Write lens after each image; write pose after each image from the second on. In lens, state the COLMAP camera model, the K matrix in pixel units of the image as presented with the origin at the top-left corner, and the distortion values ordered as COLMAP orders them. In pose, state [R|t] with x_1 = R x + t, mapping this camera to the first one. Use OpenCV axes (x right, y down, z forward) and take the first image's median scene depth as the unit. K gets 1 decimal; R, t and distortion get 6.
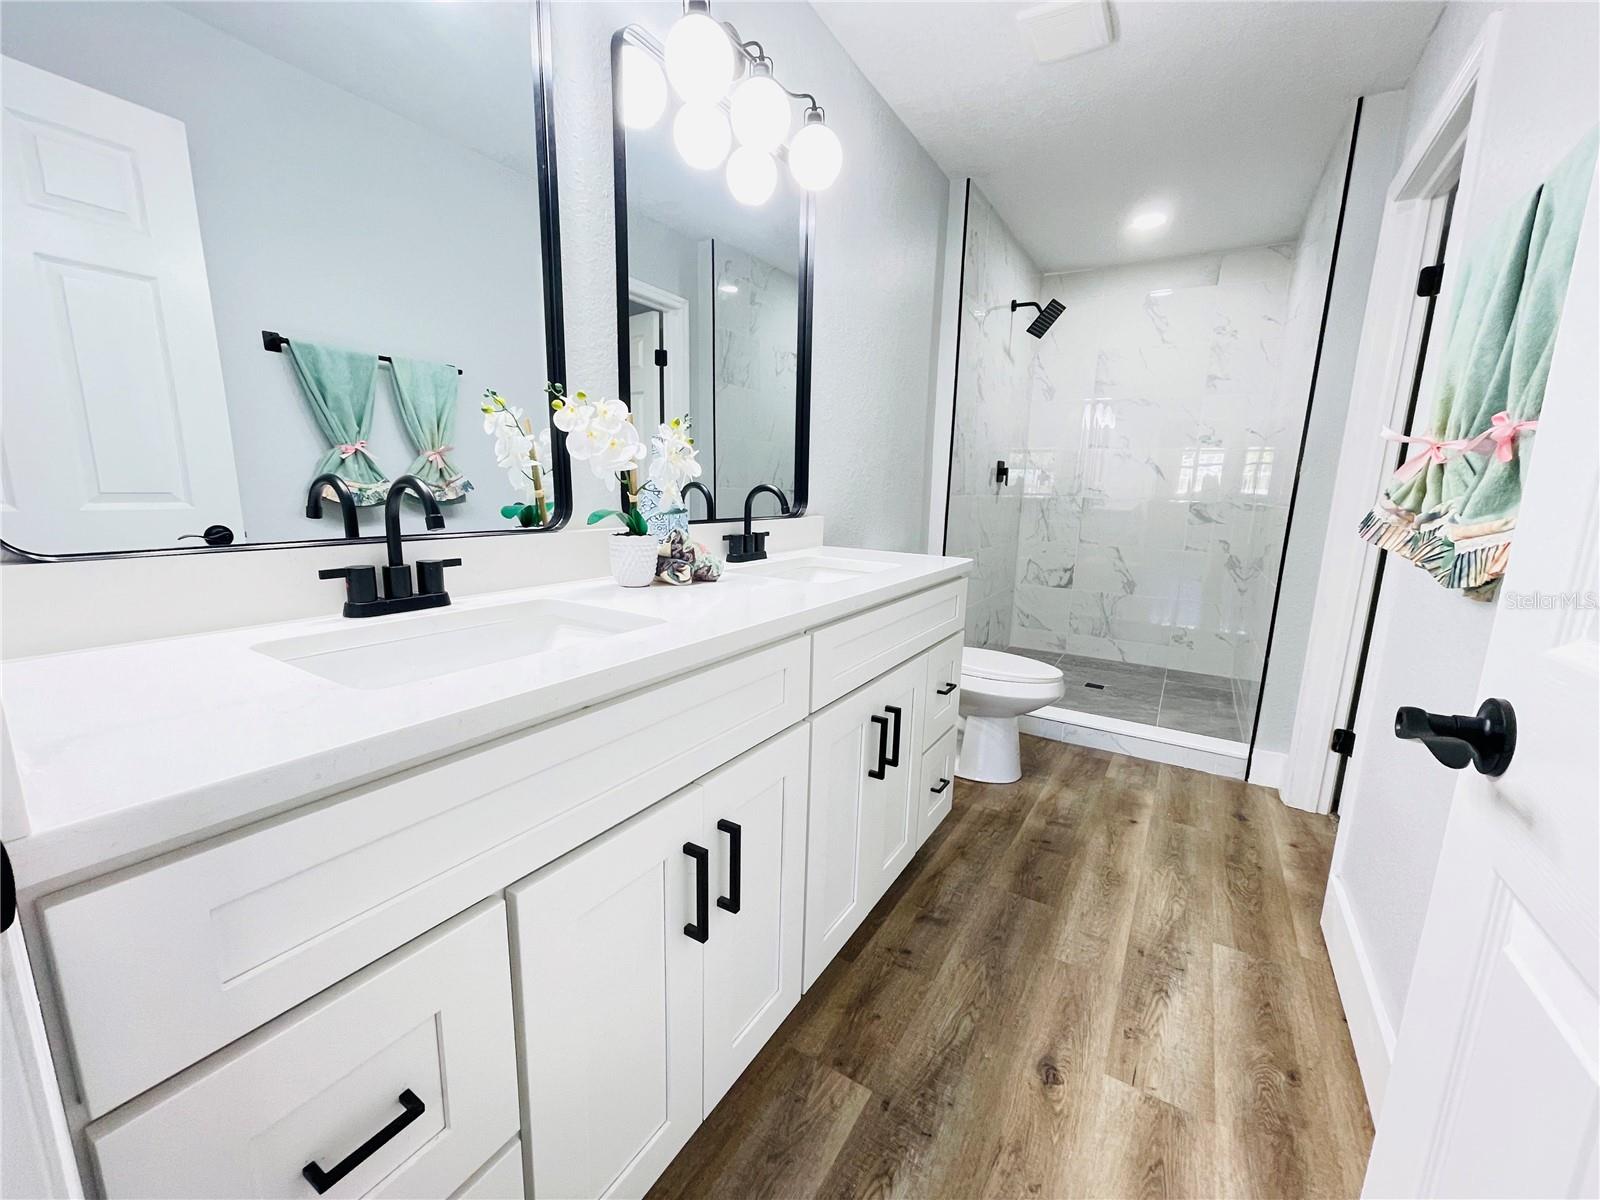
lens RADIAL K [[650.3, 0, 797.1], [0, 650.3, 605.7], [0, 0, 1]] dist [-0.015638, 0.010639]
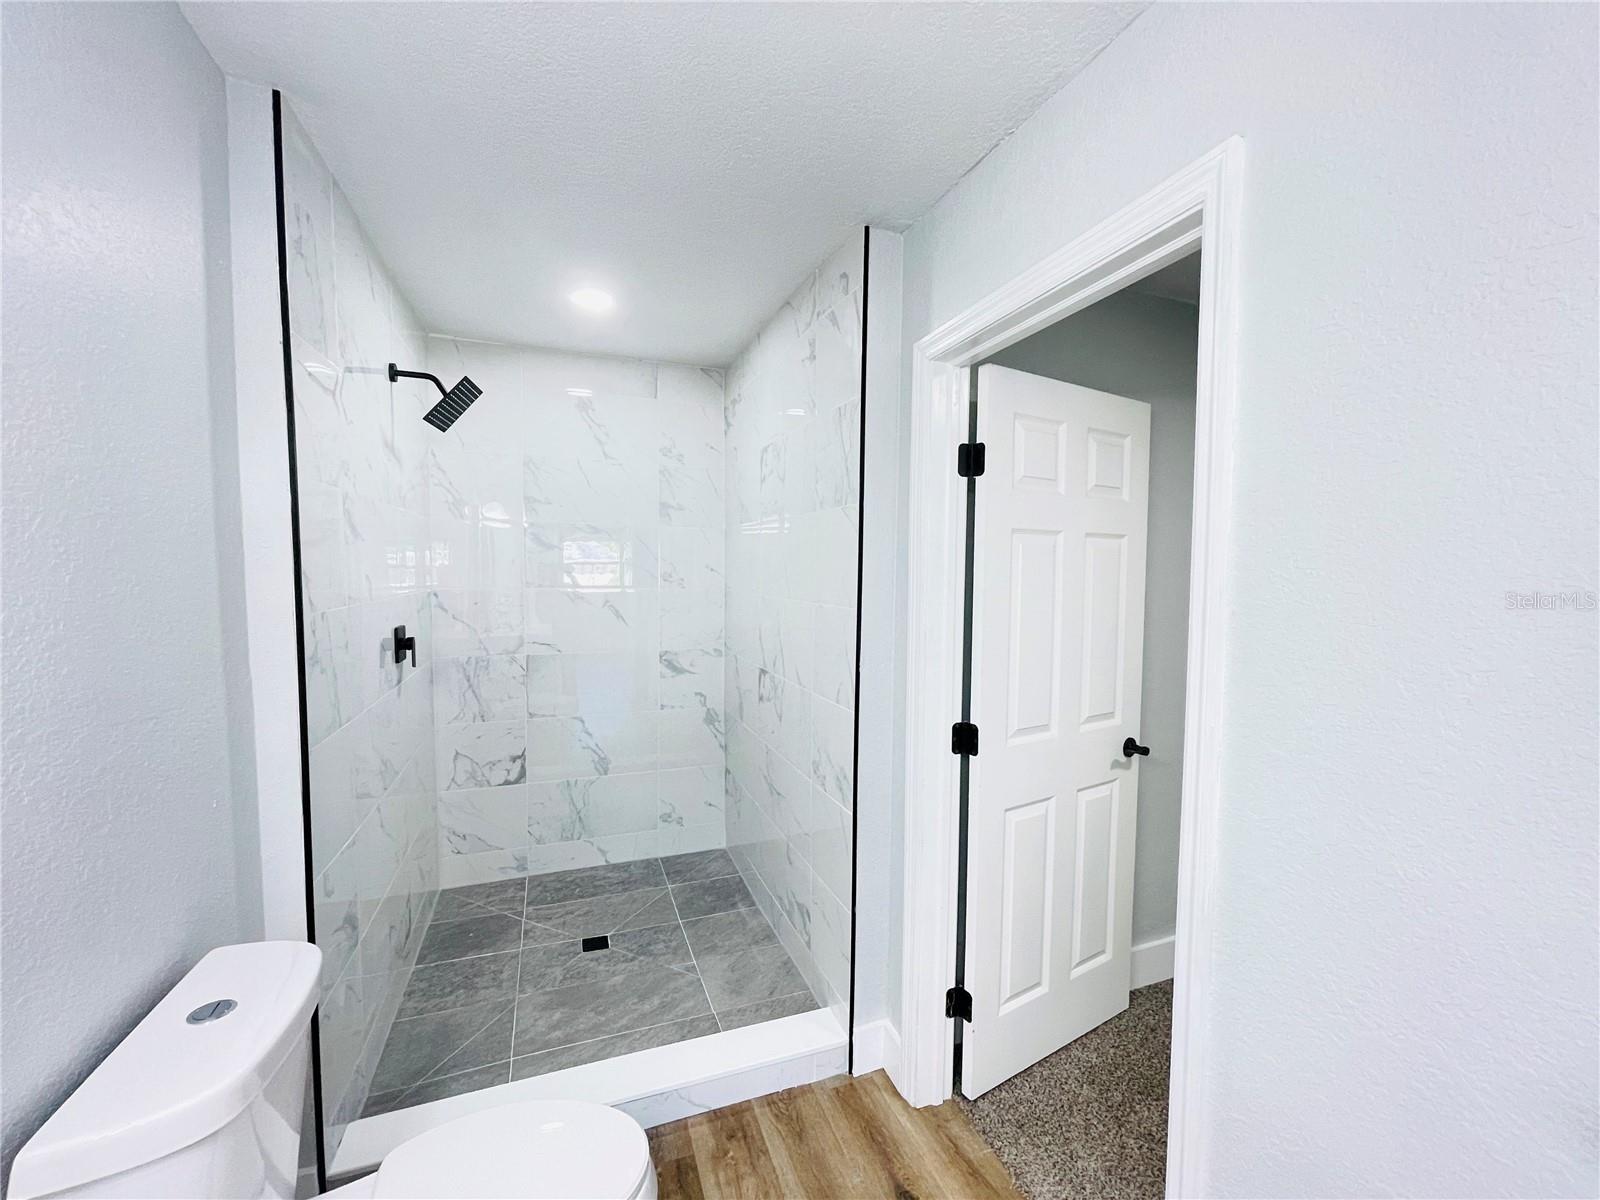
lens RADIAL K [[649.5, 0, 799.9], [0, 649.5, 606.2], [0, 0, 1]] dist [0.002097, -0.001216]
pose [[0.616447, -0.069397, 0.784332, 0.137524], [0.150171, 0.988187, -0.030594, -0.295713], [-0.772943, 0.136643, 0.619586, 0.620274]]
